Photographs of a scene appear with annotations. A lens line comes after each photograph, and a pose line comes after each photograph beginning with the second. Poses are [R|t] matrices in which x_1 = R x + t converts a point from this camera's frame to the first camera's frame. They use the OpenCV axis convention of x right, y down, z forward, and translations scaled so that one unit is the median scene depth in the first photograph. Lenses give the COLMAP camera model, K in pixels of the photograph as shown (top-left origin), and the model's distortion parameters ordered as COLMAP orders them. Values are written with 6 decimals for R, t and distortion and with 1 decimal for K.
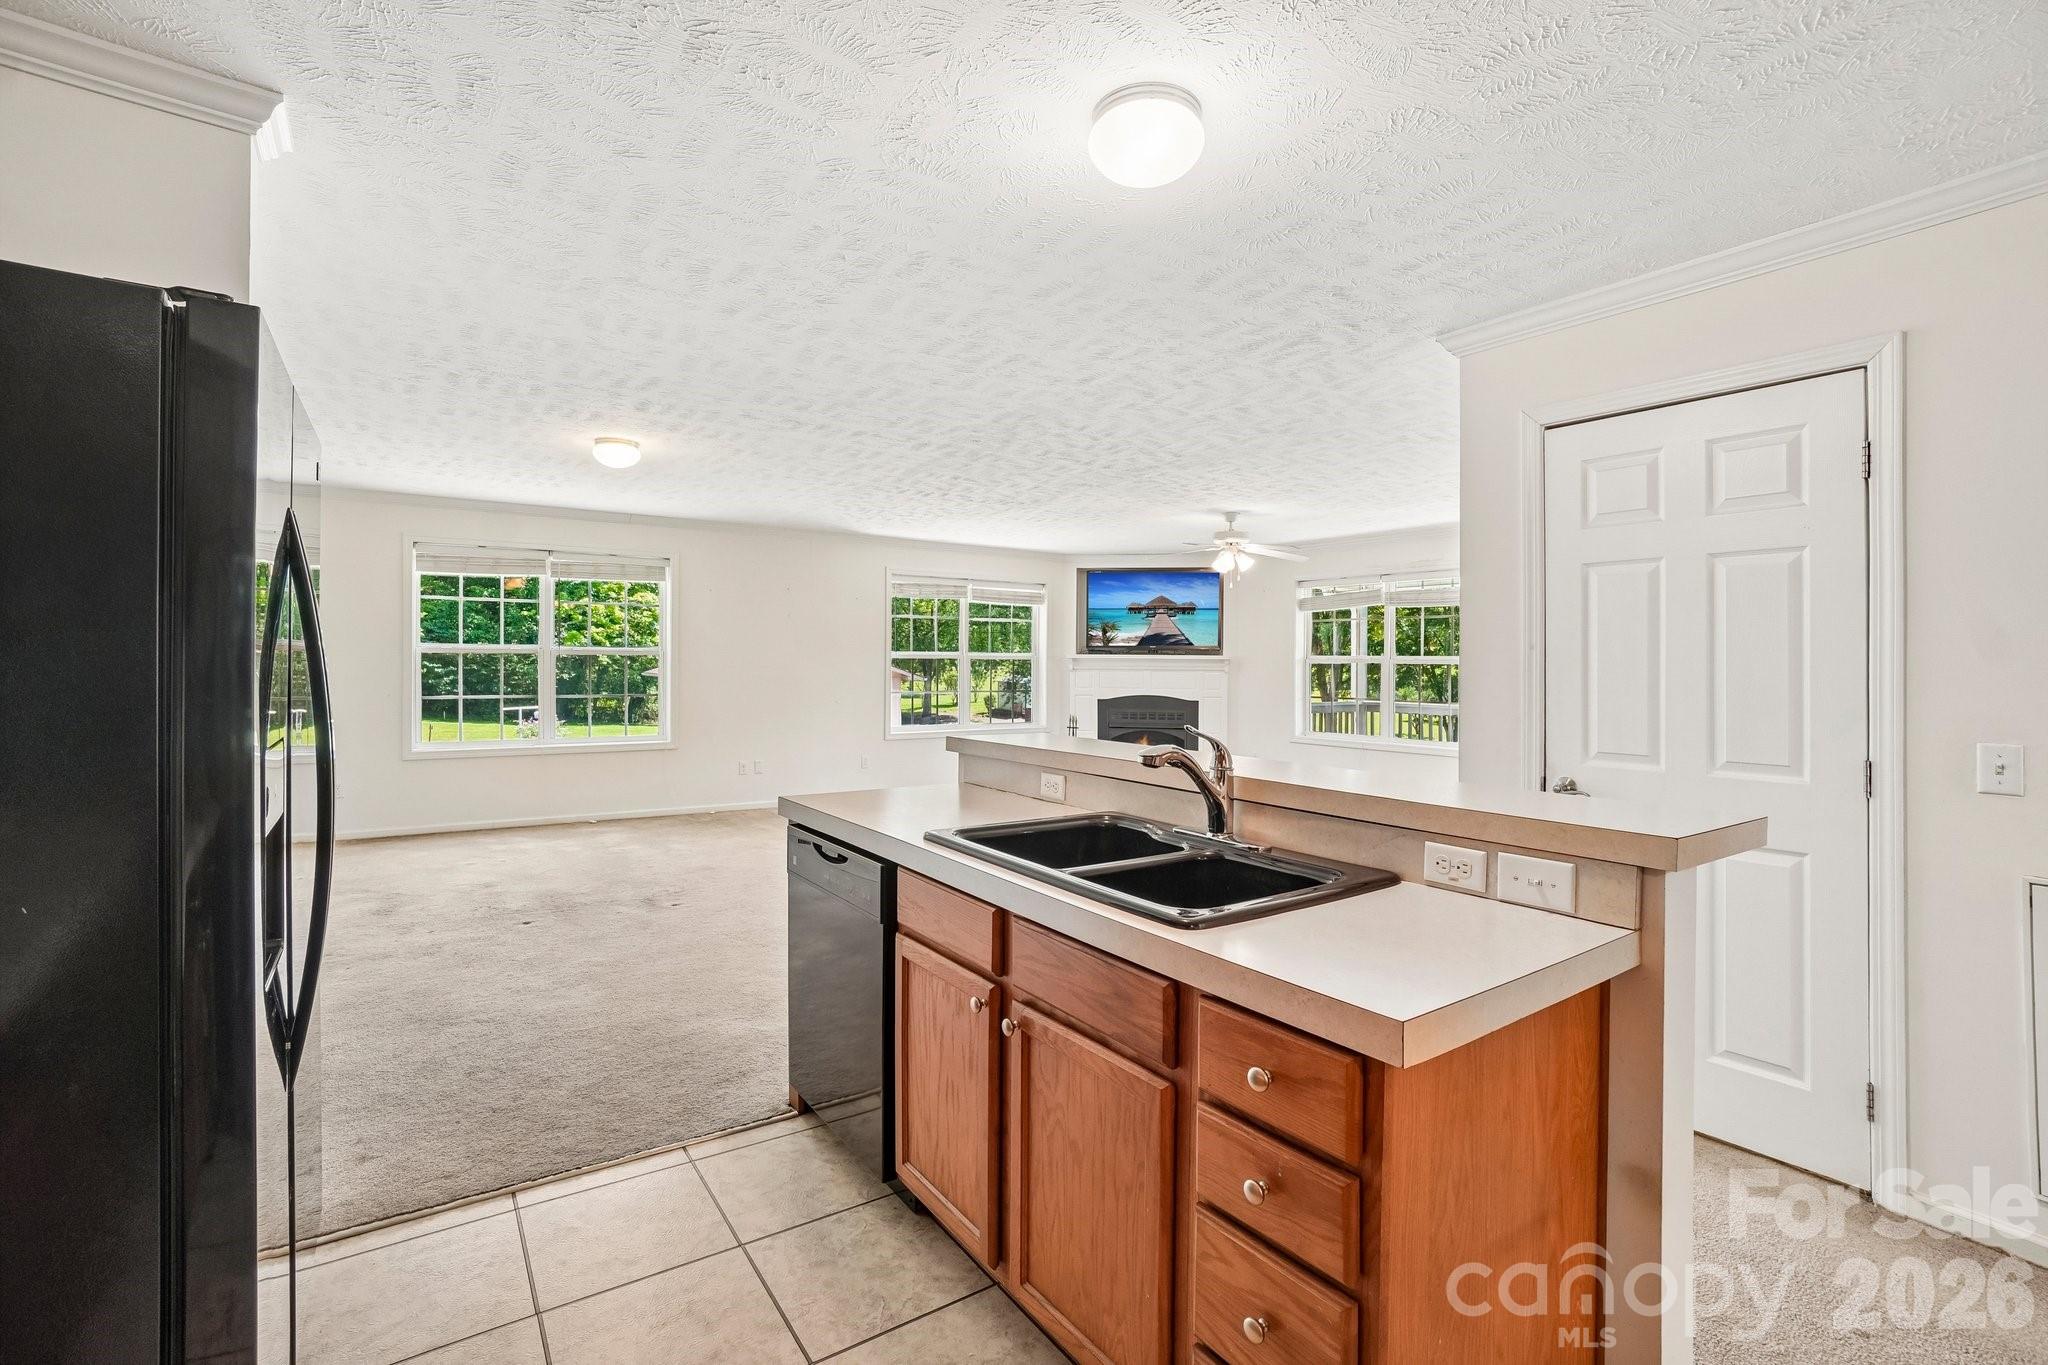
lens RADIAL K [[905.3, 0, 1024.0], [0, 905.3, 682.5], [0, 0, 1]] dist [-0.066172, 0.023183]
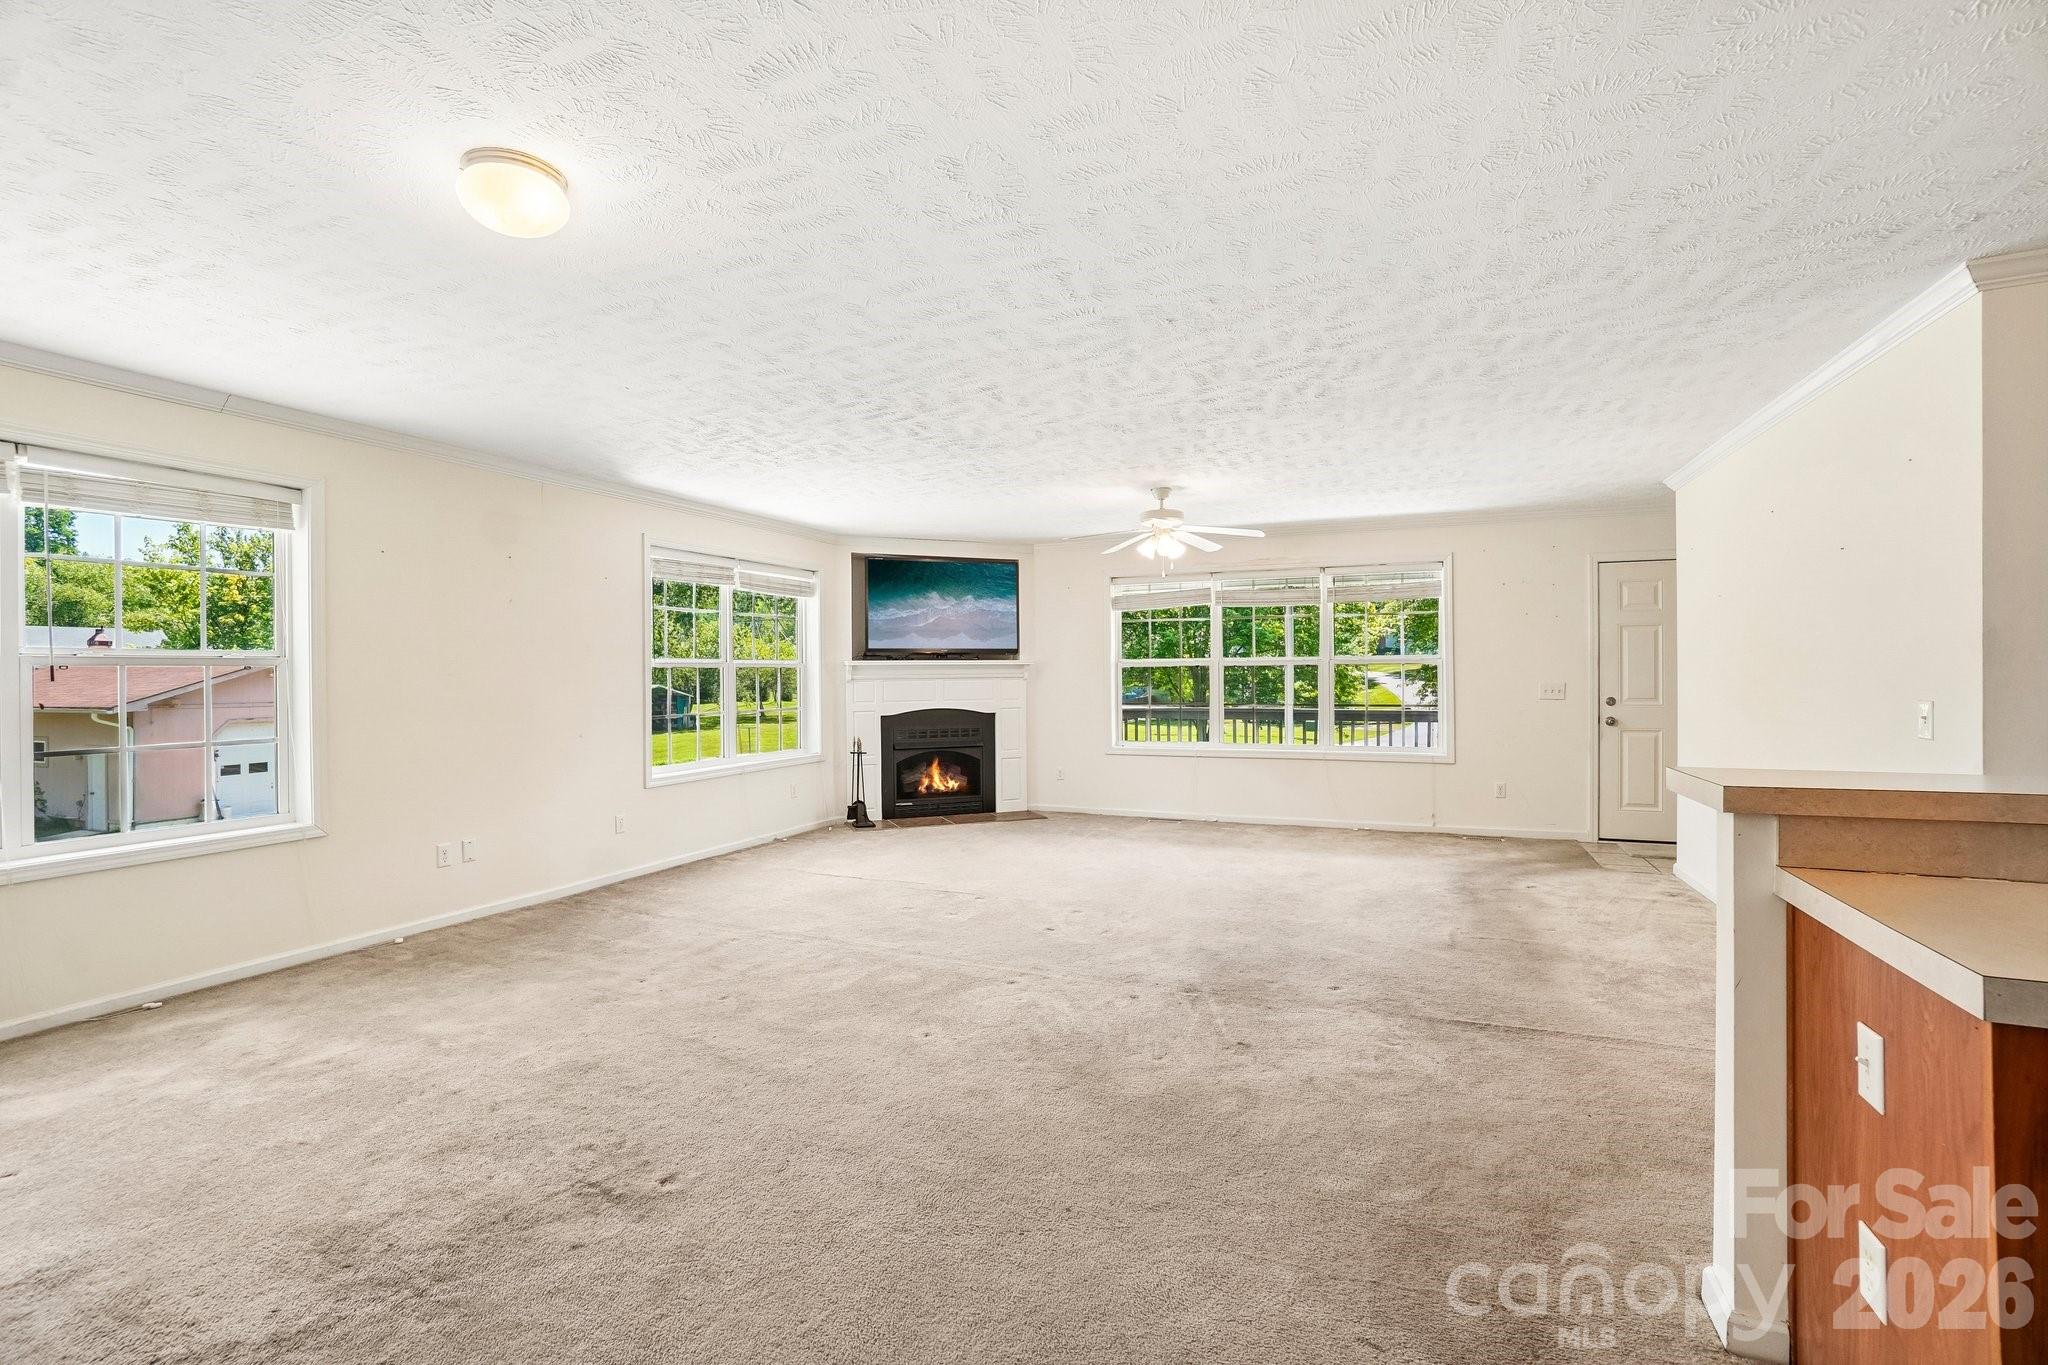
lens RADIAL K [[905.3, 0, 1024.0], [0, 905.3, 682.5], [0, 0, 1]] dist [-0.066172, 0.023183]
pose [[0.853777, -0.021892, 0.520179, -0.247180], [0.027814, 0.999607, -0.003582, -0.005150], [-0.519896, 0.017526, 0.854050, 0.263626]]
